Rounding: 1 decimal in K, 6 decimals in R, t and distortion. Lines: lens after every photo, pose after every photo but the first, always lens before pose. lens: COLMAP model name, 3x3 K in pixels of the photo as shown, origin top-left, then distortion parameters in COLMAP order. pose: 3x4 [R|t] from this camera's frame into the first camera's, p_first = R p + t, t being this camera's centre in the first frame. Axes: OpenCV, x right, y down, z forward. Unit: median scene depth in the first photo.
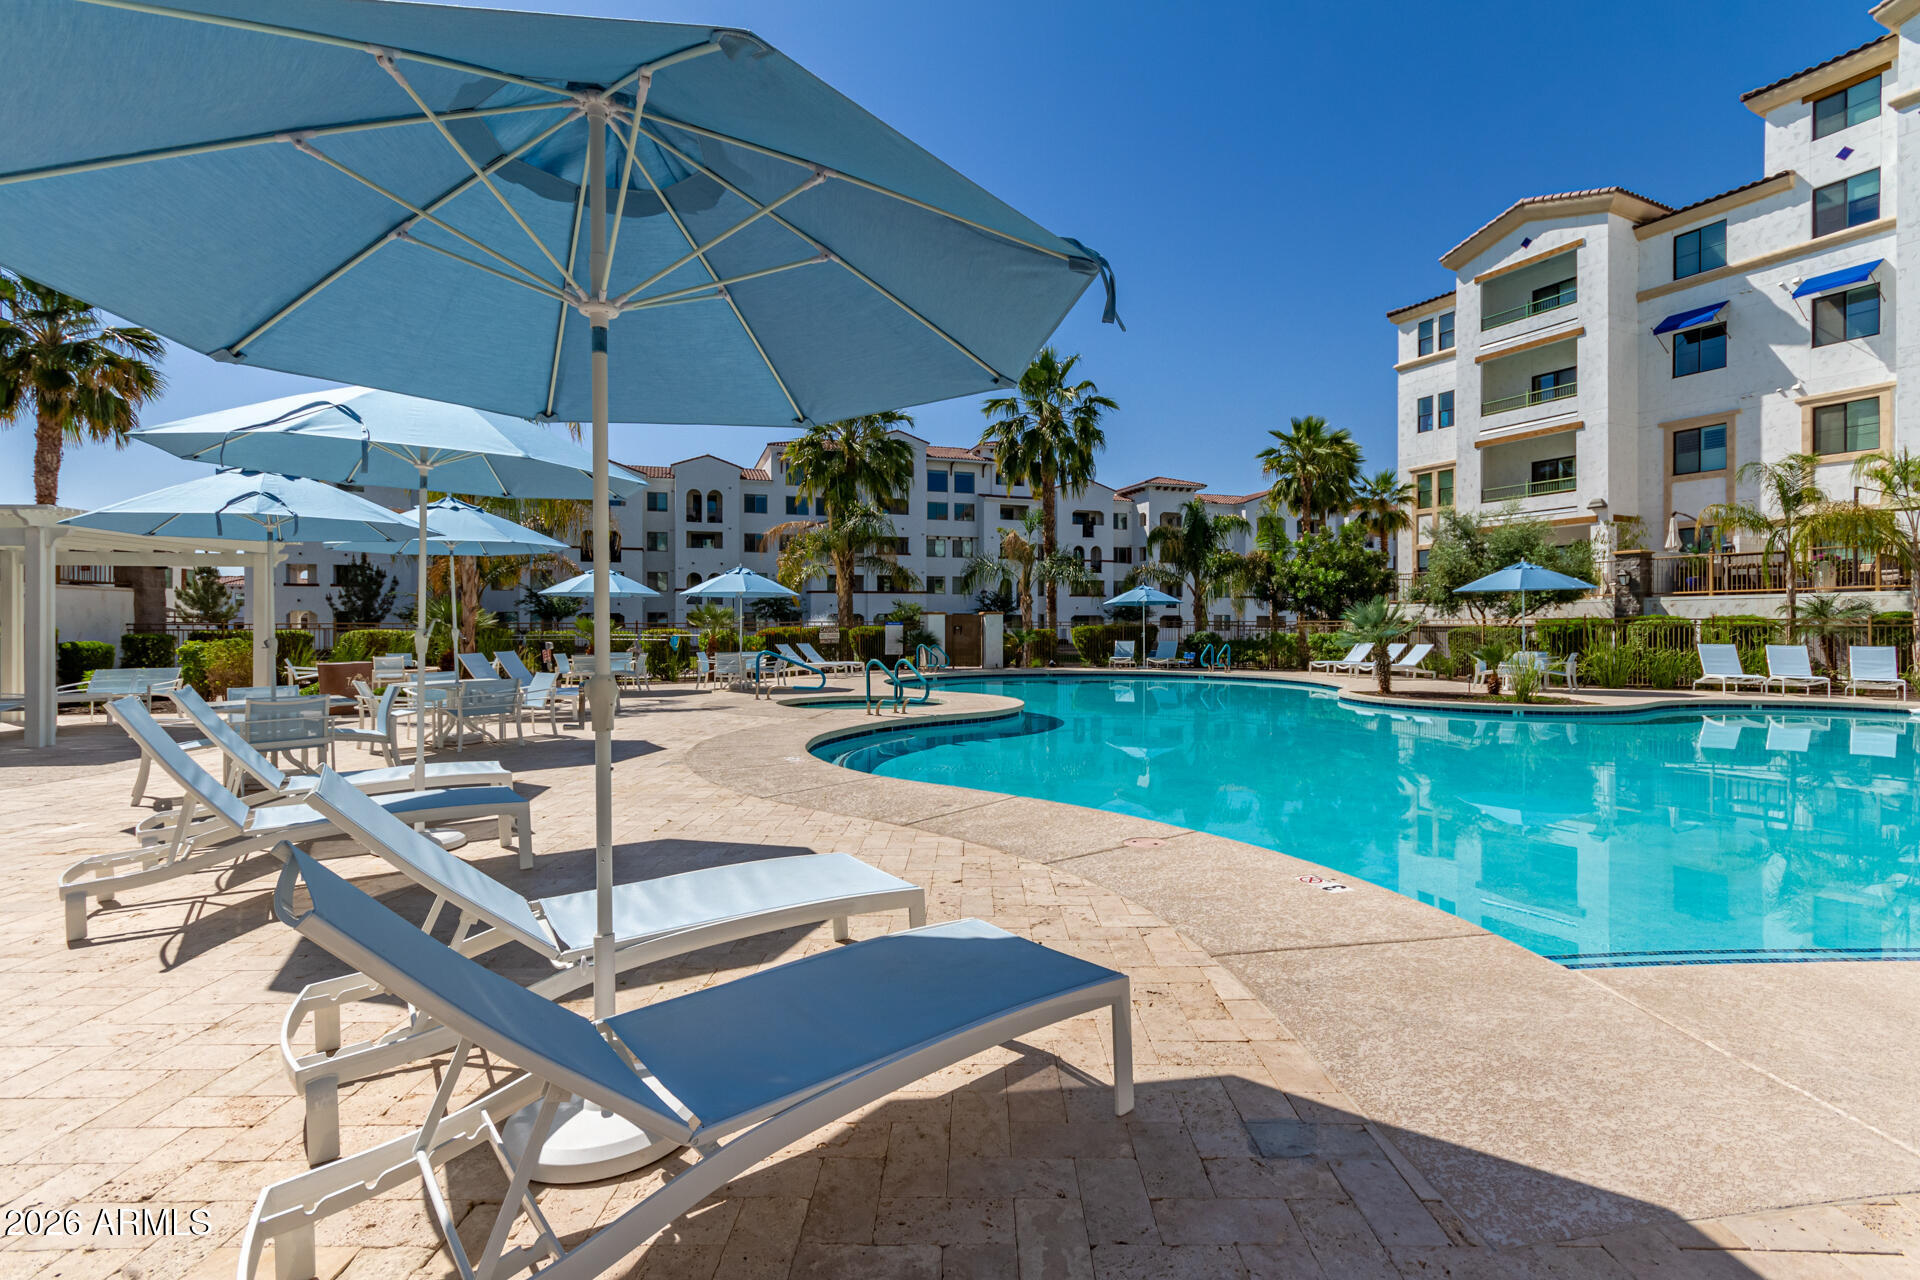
lens RADIAL K [[894.2, 0, 962.1], [0, 894.2, 632.5], [0, 0, 1]] dist [0.004525, -0.000642]
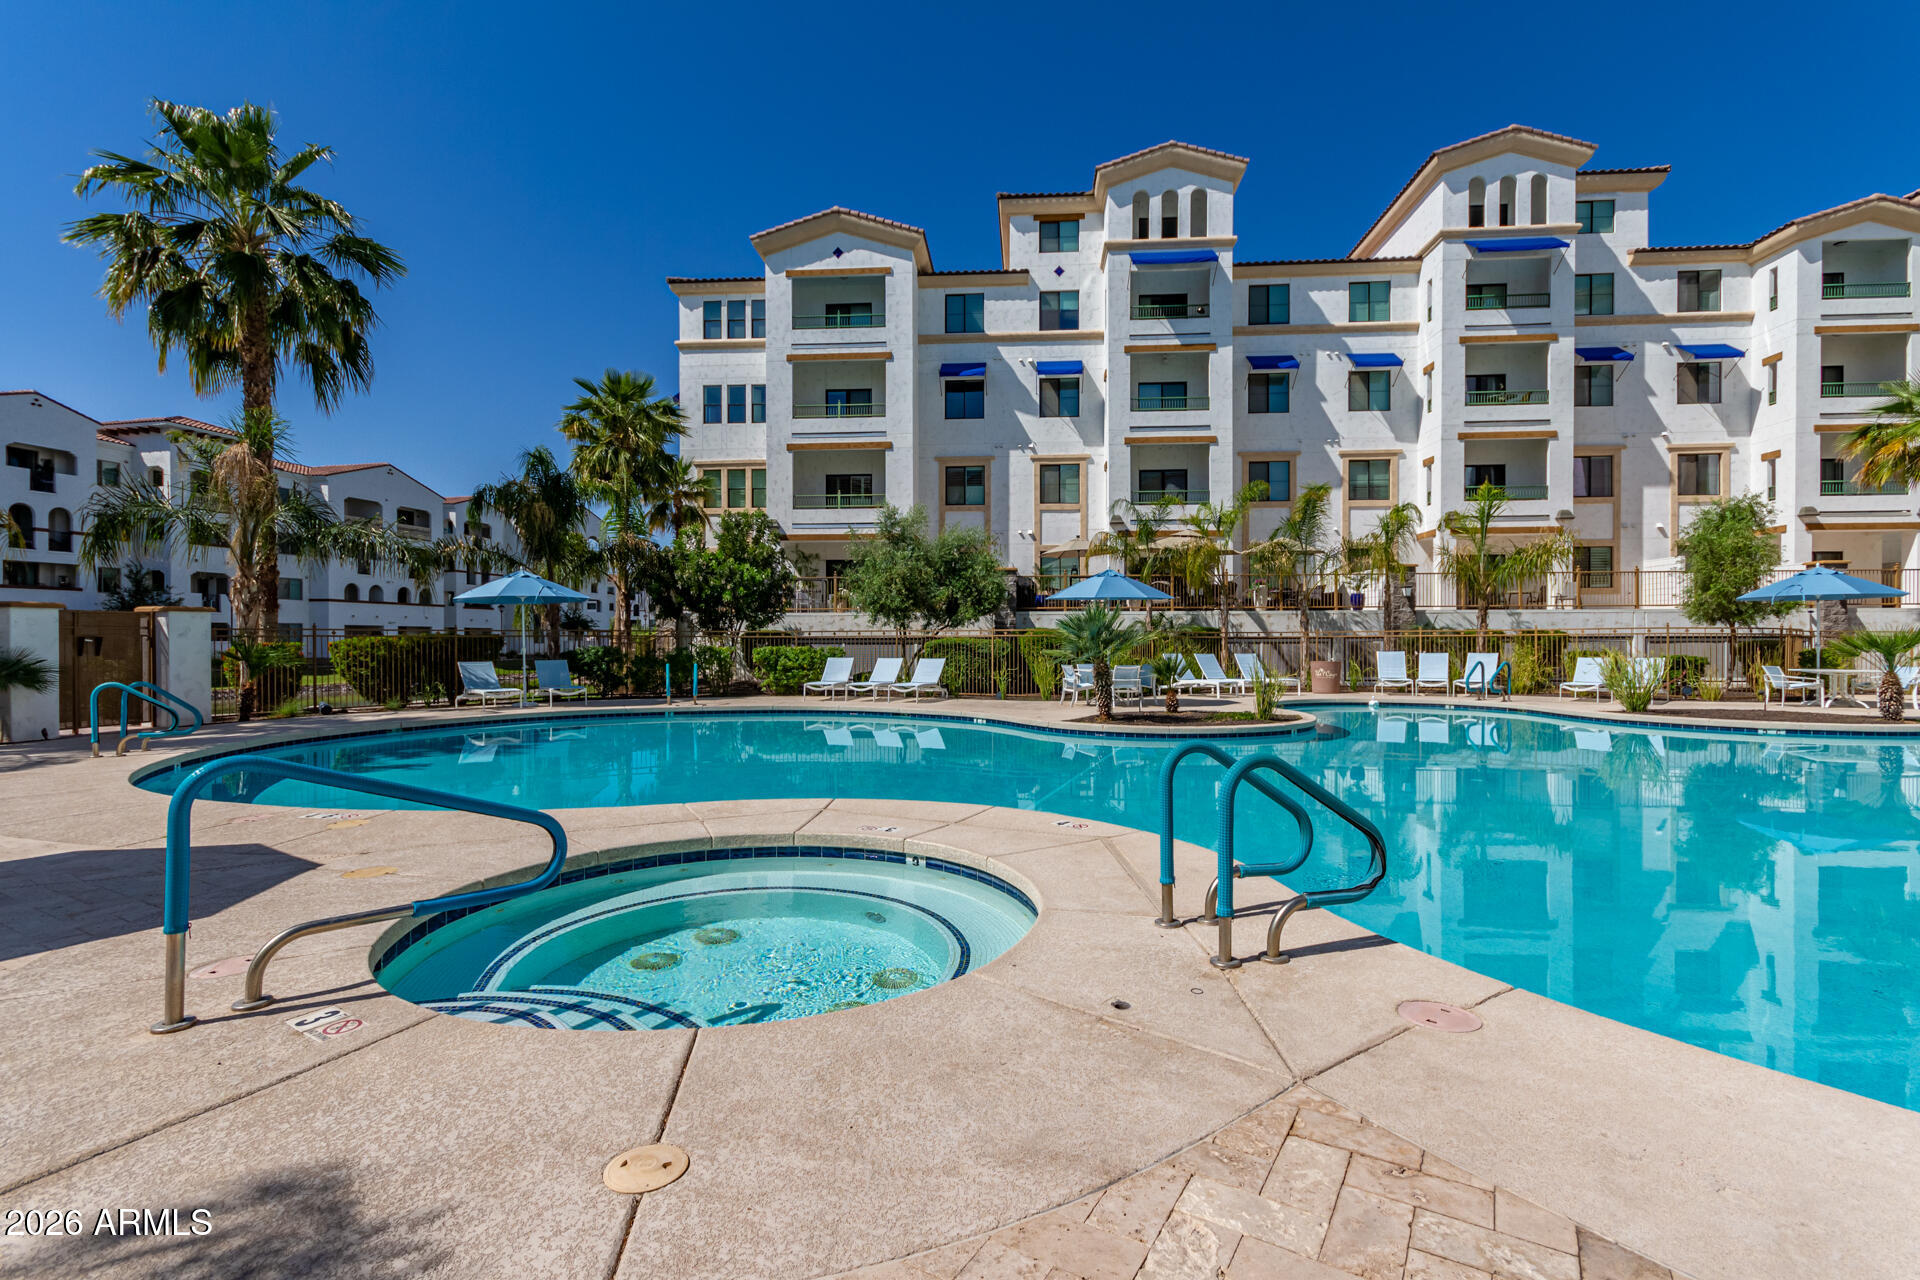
lens RADIAL K [[899.1, 0, 971.8], [0, 899.1, 659.4], [0, 0, 1]] dist [-0.005253, 0.001001]
pose [[0.501600, -0.023038, 0.864793, -0.179162], [0.007661, 0.999724, 0.022189, -0.003891], [-0.865066, -0.004505, 0.501638, 0.388177]]
